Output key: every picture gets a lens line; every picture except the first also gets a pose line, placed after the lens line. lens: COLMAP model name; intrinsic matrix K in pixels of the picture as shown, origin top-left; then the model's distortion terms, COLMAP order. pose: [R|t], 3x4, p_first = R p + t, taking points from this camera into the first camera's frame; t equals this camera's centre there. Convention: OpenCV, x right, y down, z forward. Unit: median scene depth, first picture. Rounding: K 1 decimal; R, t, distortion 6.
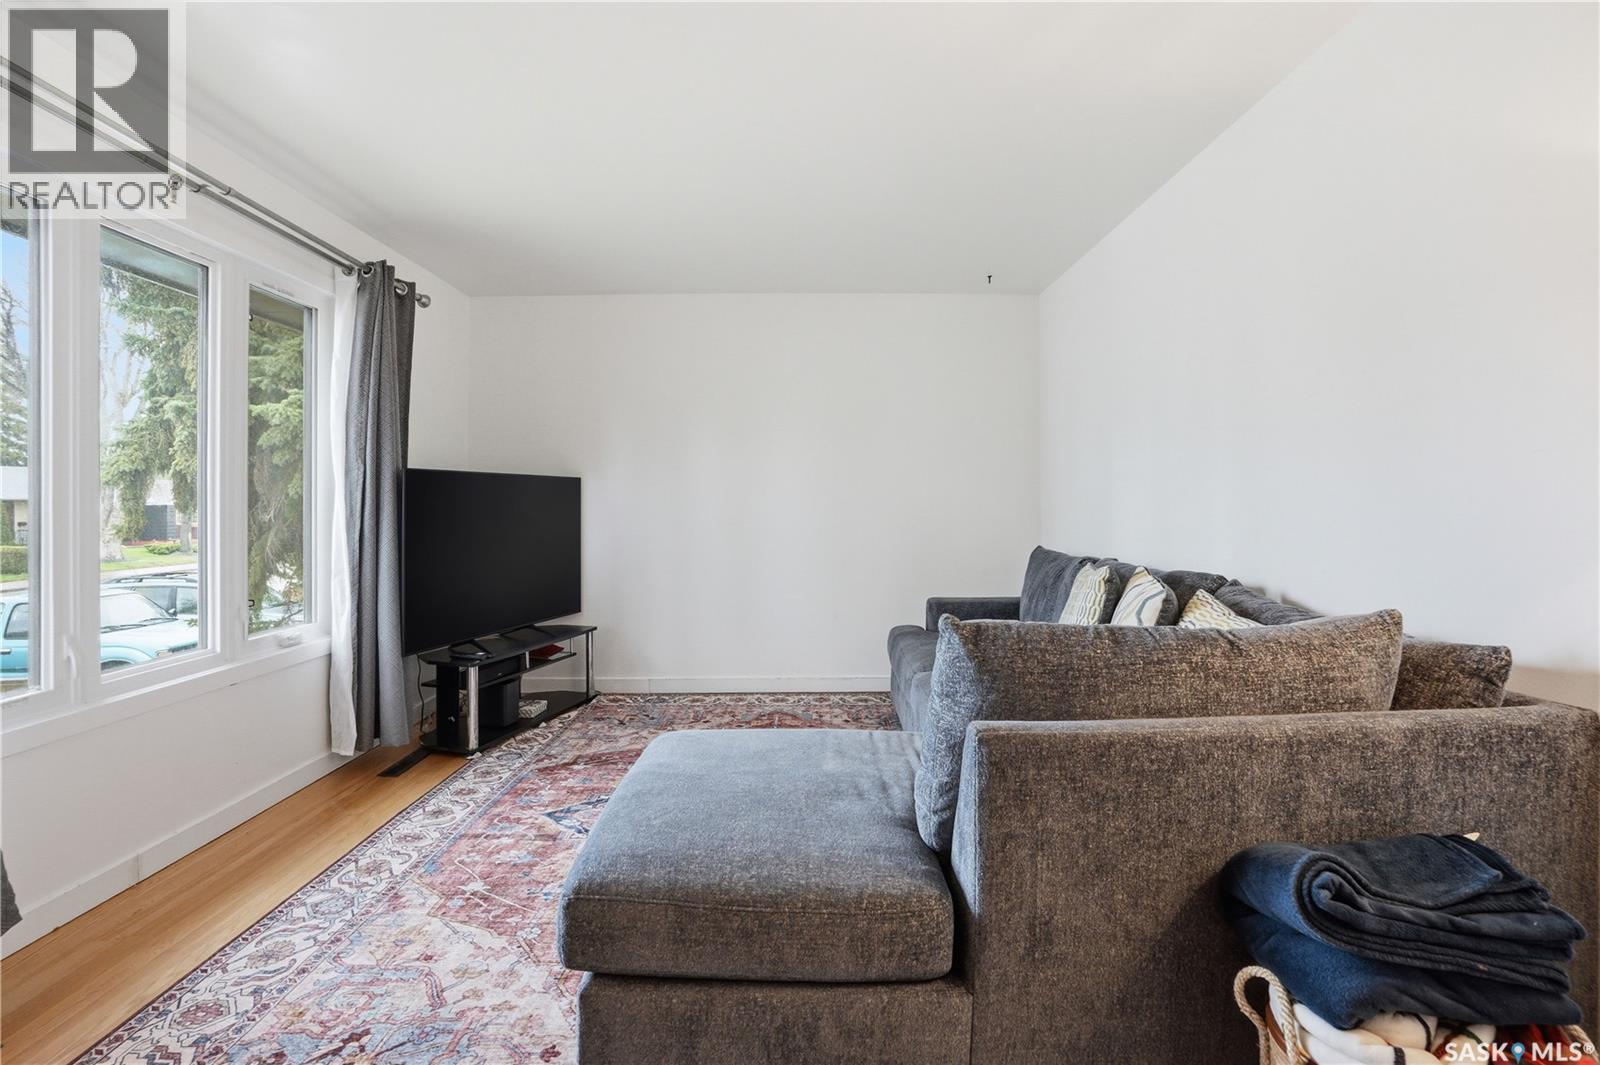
lens RADIAL K [[765.0, 0, 793.2], [0, 765.0, 509.8], [0, 0, 1]] dist [-0.061062, 0.023659]
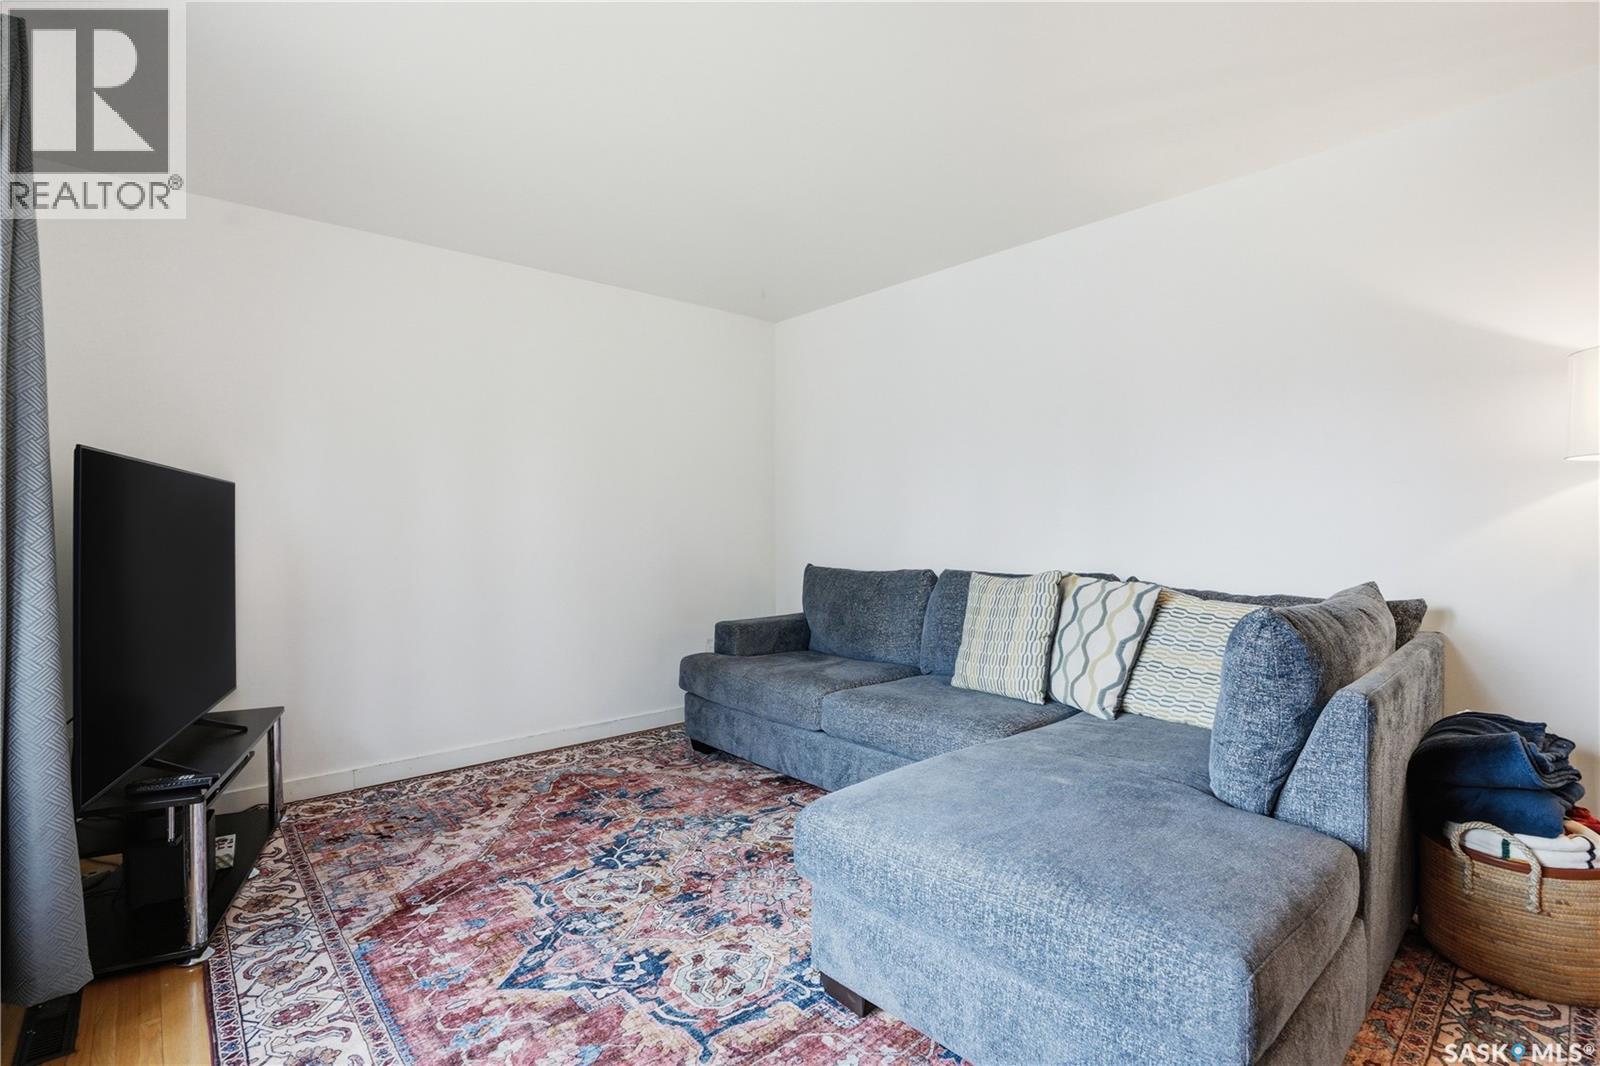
lens RADIAL K [[750.3, 0, 798.0], [0, 750.3, 529.3], [0, 0, 1]] dist [-0.059533, 0.022880]
pose [[0.738863, -0.000535, 0.673856, -0.912183], [0.008074, 0.999935, -0.008059, 0.019130], [-0.673807, 0.011396, 0.738819, 0.562651]]
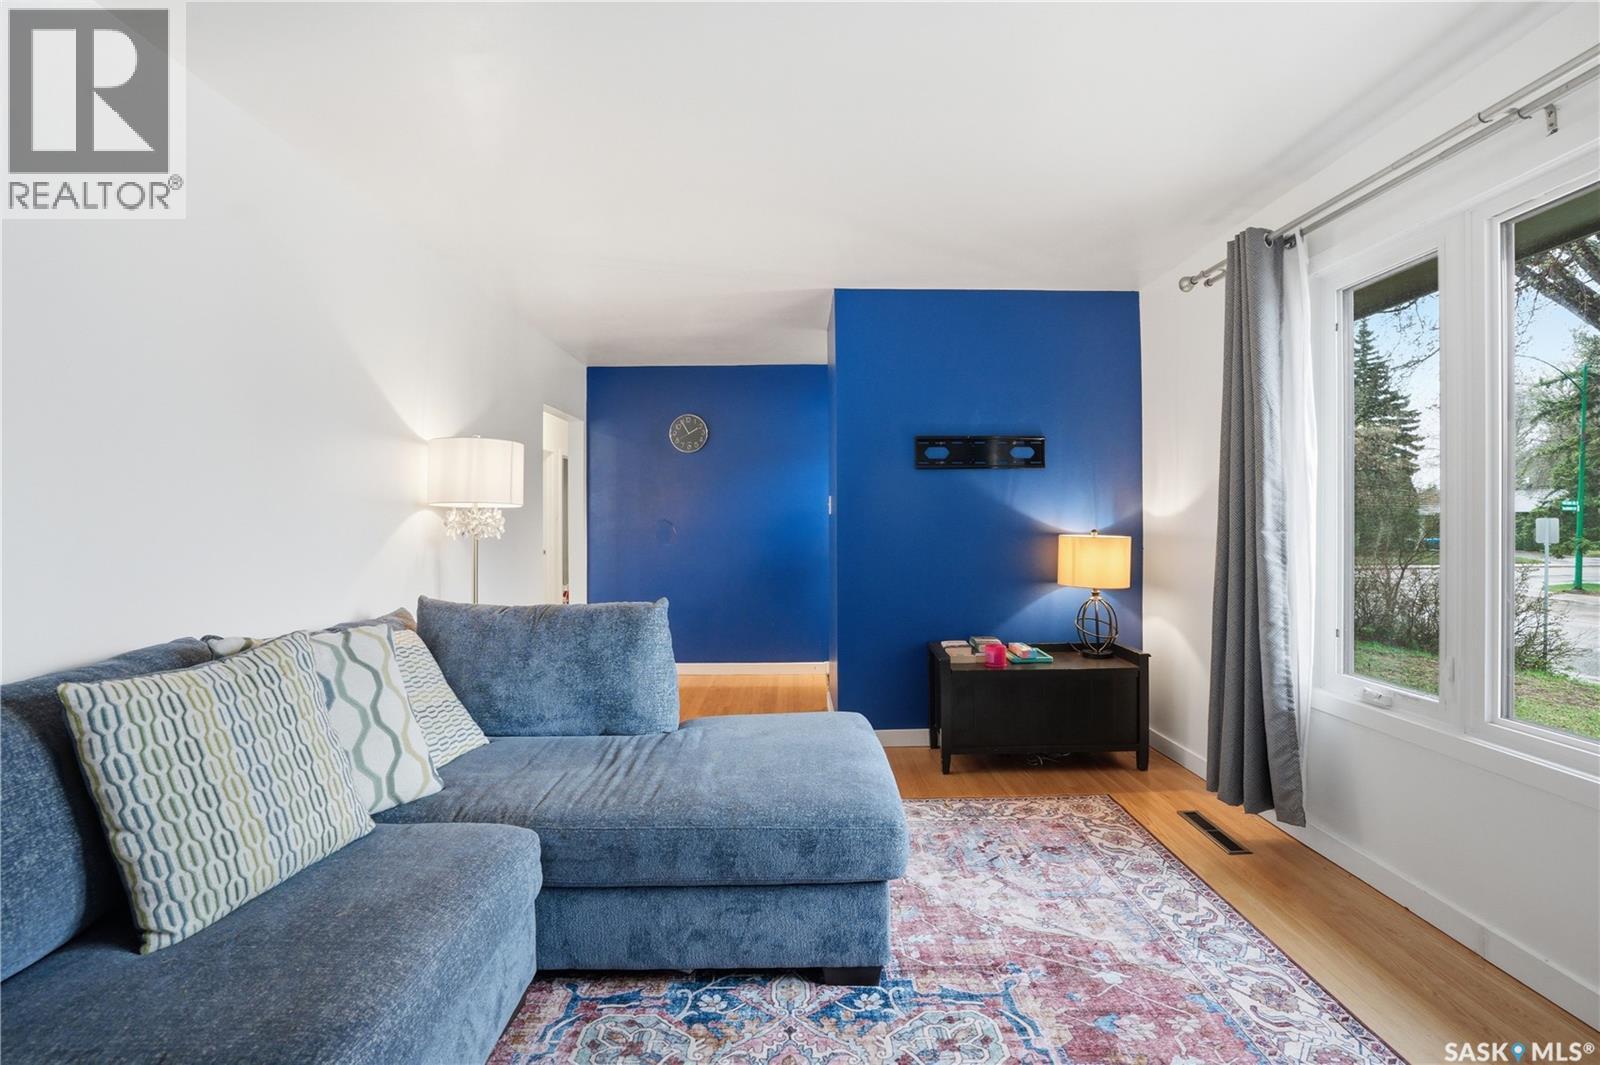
lens RADIAL K [[750.3, 0, 798.0], [0, 750.3, 528.8], [0, 0, 1]] dist [-0.059533, 0.022880]
pose [[-0.999682, 0.016863, -0.018739, -0.070412], [0.016406, 0.999572, 0.024237, -0.059215], [0.019139, 0.023922, -0.999531, 2.374982]]
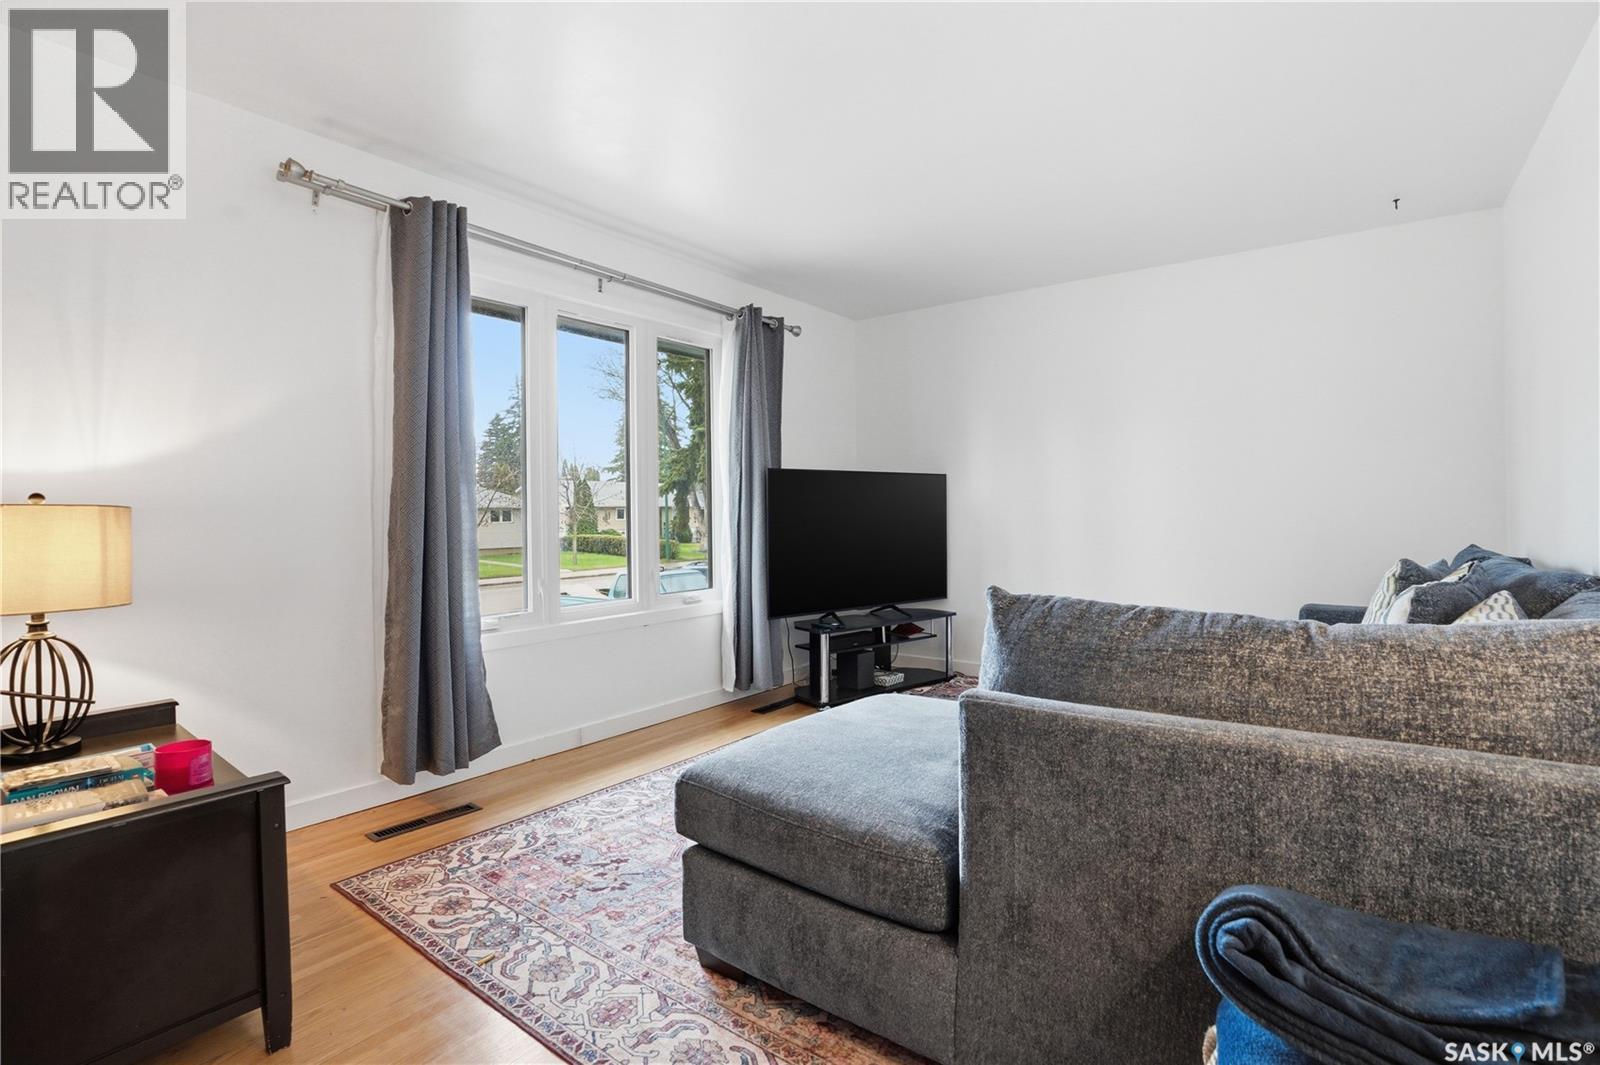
lens RADIAL K [[750.3, 0, 798.0], [0, 750.3, 528.8], [0, 0, 1]] dist [-0.059533, 0.022880]
pose [[0.799746, 0.009411, -0.600265, 0.495583], [0.002608, 0.999813, 0.019151, 0.038759], [0.600333, -0.016881, 0.799572, 0.065359]]
